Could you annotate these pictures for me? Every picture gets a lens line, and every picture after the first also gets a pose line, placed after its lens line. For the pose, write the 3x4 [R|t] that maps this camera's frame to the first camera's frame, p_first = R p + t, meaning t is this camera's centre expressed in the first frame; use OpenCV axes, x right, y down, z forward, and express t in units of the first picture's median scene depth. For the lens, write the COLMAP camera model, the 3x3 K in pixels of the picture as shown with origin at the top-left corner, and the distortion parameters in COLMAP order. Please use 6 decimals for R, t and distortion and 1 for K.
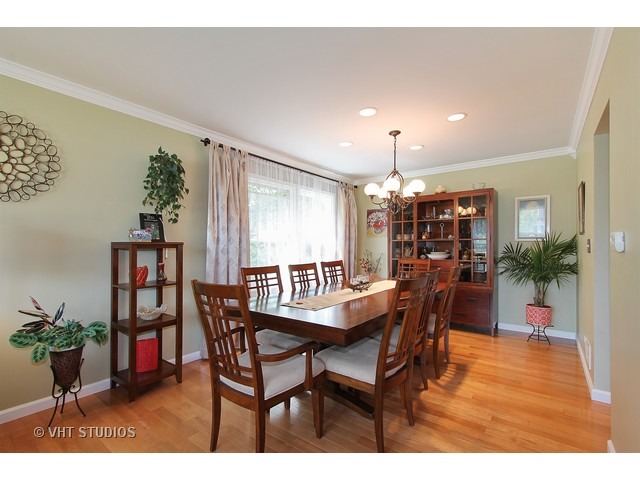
lens RADIAL K [[299.3, 0, 320.0], [0, 299.3, 240.0], [0, 0, 1]] dist [0.019354, 0.000029]
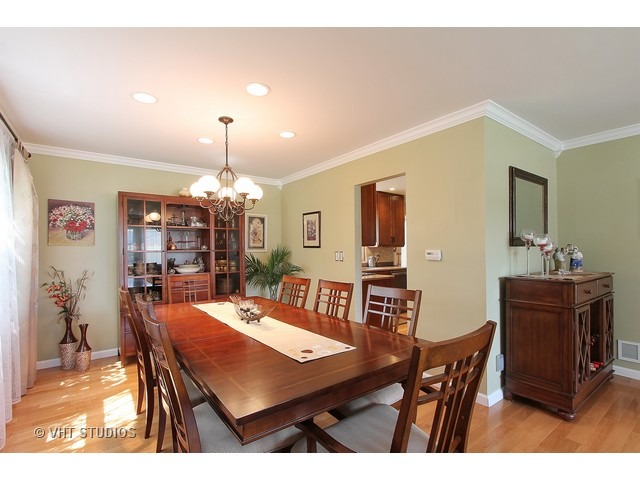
lens RADIAL K [[301.8, 0, 318.1], [0, 301.8, 243.4], [0, 0, 1]] dist [0.002173, 0.000119]
pose [[0.281957, 0.019298, 0.959233, -0.505171], [-0.010131, 0.999802, -0.017137, -0.015439], [-0.959374, -0.004886, 0.282097, 0.594133]]
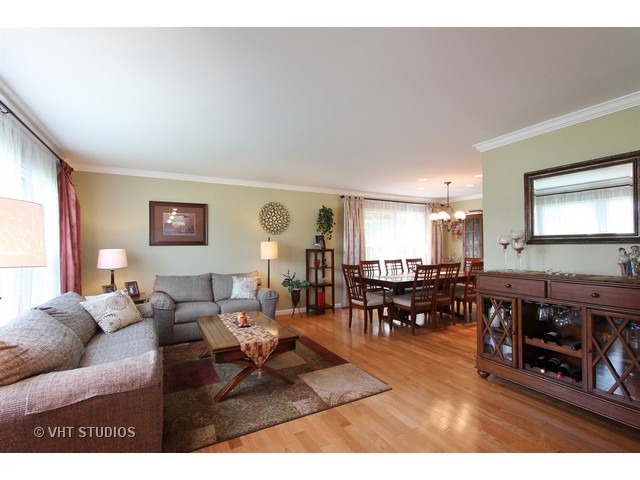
lens RADIAL K [[301.8, 0, 318.1], [0, 301.8, 243.4], [0, 0, 1]] dist [0.002173, 0.000119]
pose [[0.914716, -0.010561, -0.403958, 0.292728], [0.016506, 0.999801, 0.011237, -0.052341], [0.403759, -0.016947, 0.914708, -0.950161]]
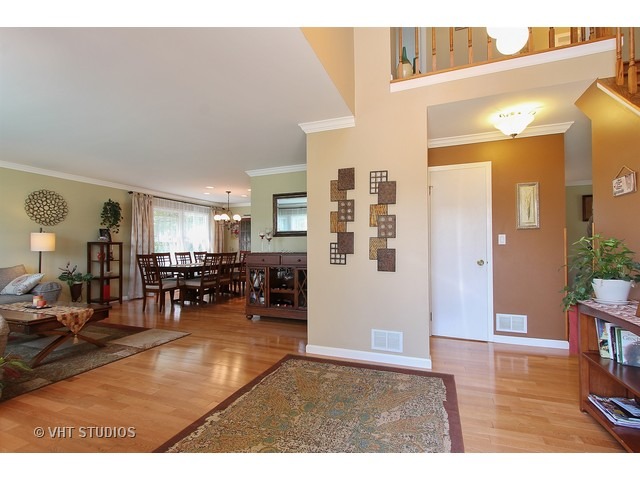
lens RADIAL K [[301.8, 0, 318.1], [0, 301.8, 243.4], [0, 0, 1]] dist [0.002173, 0.000119]
pose [[0.959427, -0.001993, 0.281951, 0.283665], [-0.000865, 0.999949, 0.010014, -0.005828], [-0.281957, -0.009851, 0.959376, -1.440874]]
